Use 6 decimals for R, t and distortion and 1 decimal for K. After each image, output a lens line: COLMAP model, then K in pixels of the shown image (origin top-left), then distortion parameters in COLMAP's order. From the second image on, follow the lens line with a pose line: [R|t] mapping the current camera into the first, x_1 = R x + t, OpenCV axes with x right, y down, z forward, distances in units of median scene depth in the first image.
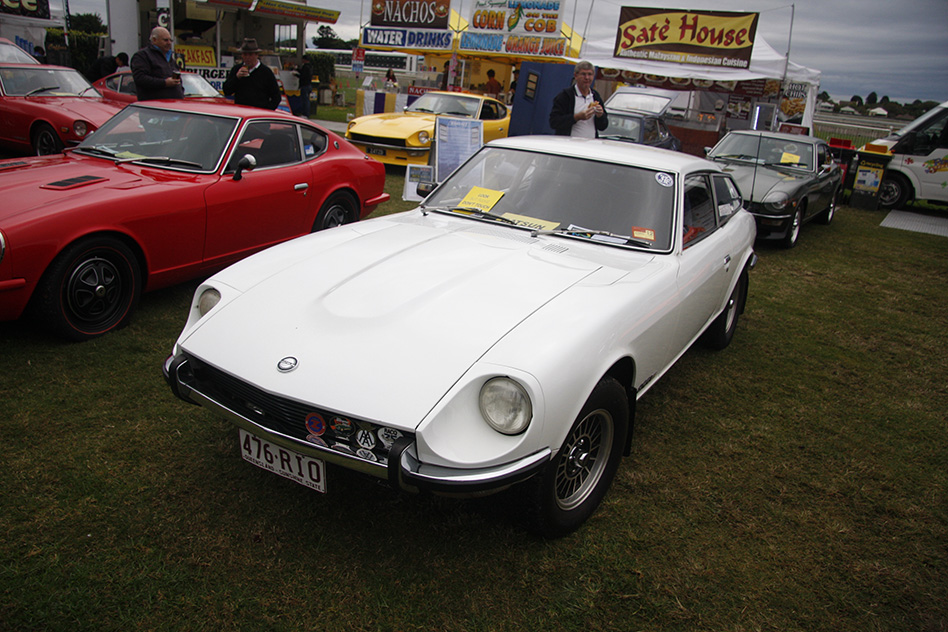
lens RADIAL K [[759.2, 0, 469.8], [0, 759.2, 325.7], [0, 0, 1]] dist [-0.171247, 0.156208]
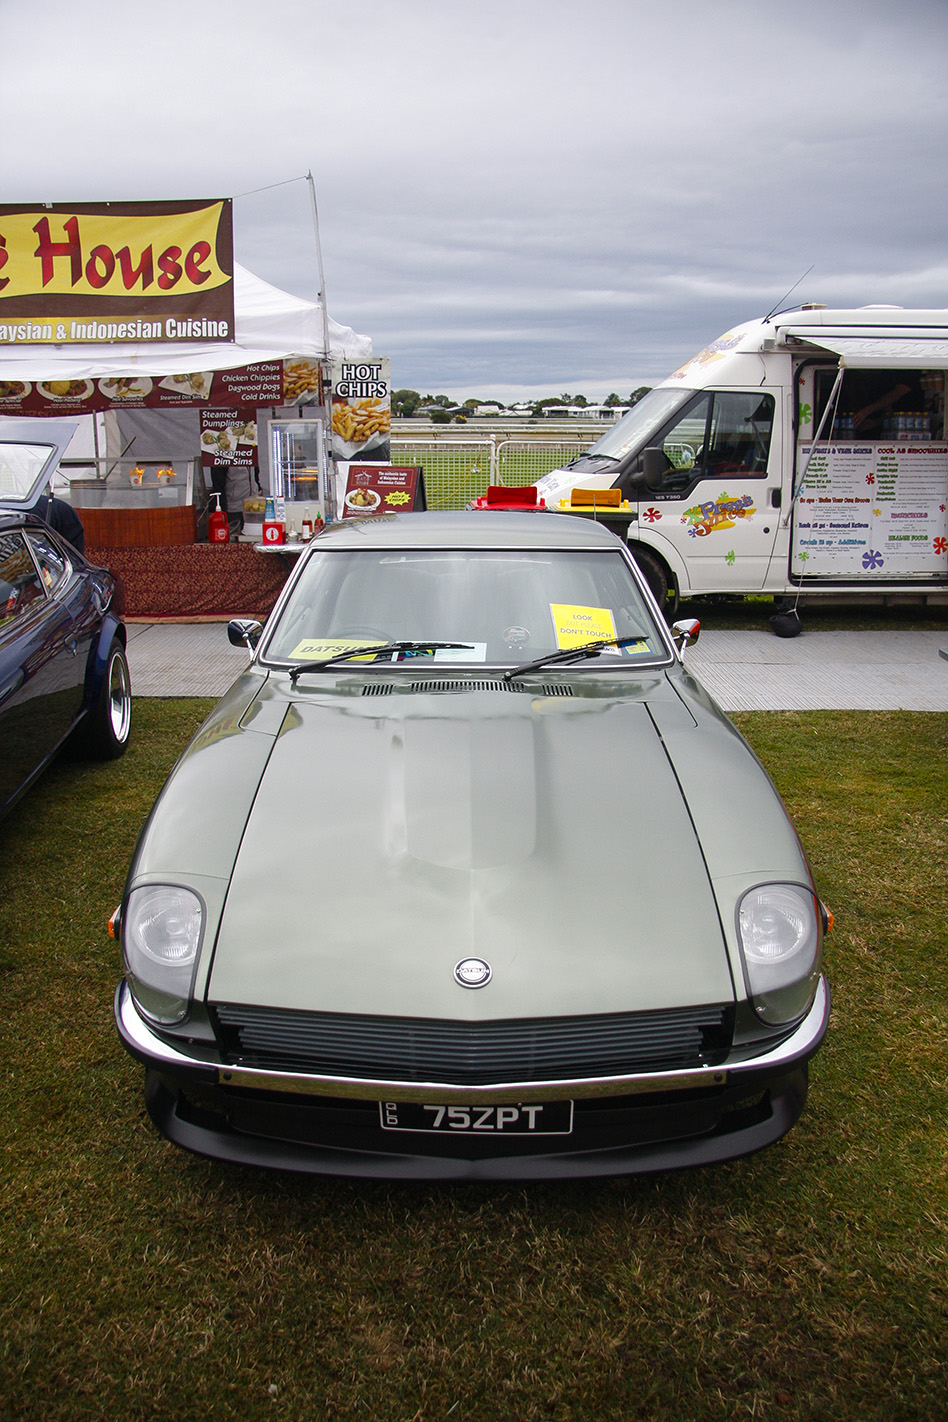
lens RADIAL K [[1142.9, 0, 478.3], [0, 1142.9, 729.9], [0, 0, 1]] dist [-0.174798, 0.159216]
pose [[0.814440, -0.232908, 0.531452, 0.108274], [0.246619, 0.968006, 0.046288, -0.129188], [-0.525230, 0.093368, 0.845823, 0.401430]]
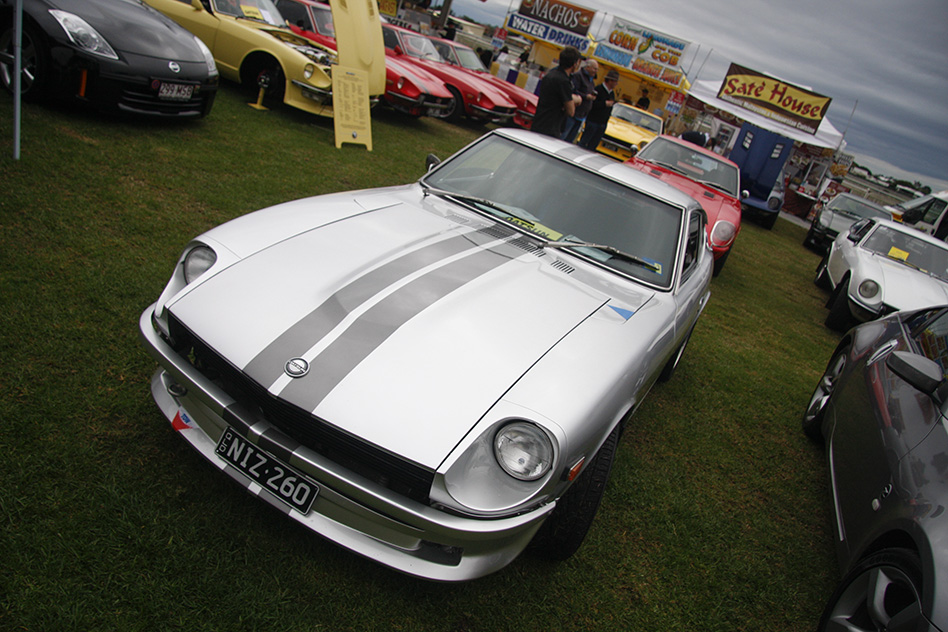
lens RADIAL K [[735.1, 0, 474.5], [0, 735.1, 328.6], [0, 0, 1]] dist [-0.177536, 0.140993]
pose [[0.966689, 0.176493, 0.185372, -0.395186], [-0.192380, 0.978720, 0.071393, 0.037418], [-0.168827, -0.104676, 0.980072, -0.229822]]
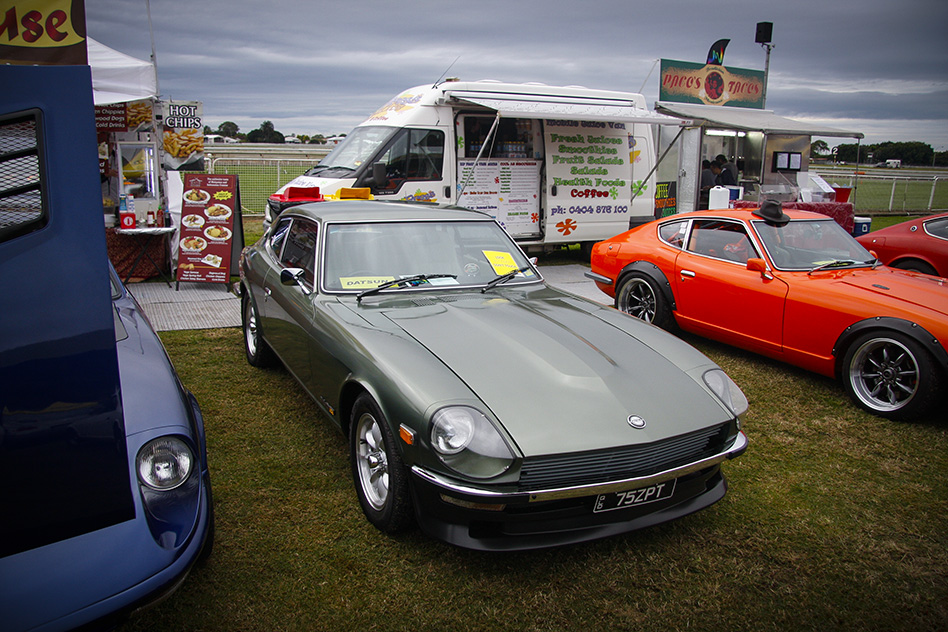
lens RADIAL K [[759.2, 0, 469.8], [0, 759.2, 325.7], [0, 0, 1]] dist [-0.171247, 0.156208]
pose [[0.482796, -0.267509, 0.833874, 0.008703], [0.286681, 0.948014, 0.138143, -0.153720], [-0.827479, 0.172361, 0.534387, 0.450369]]
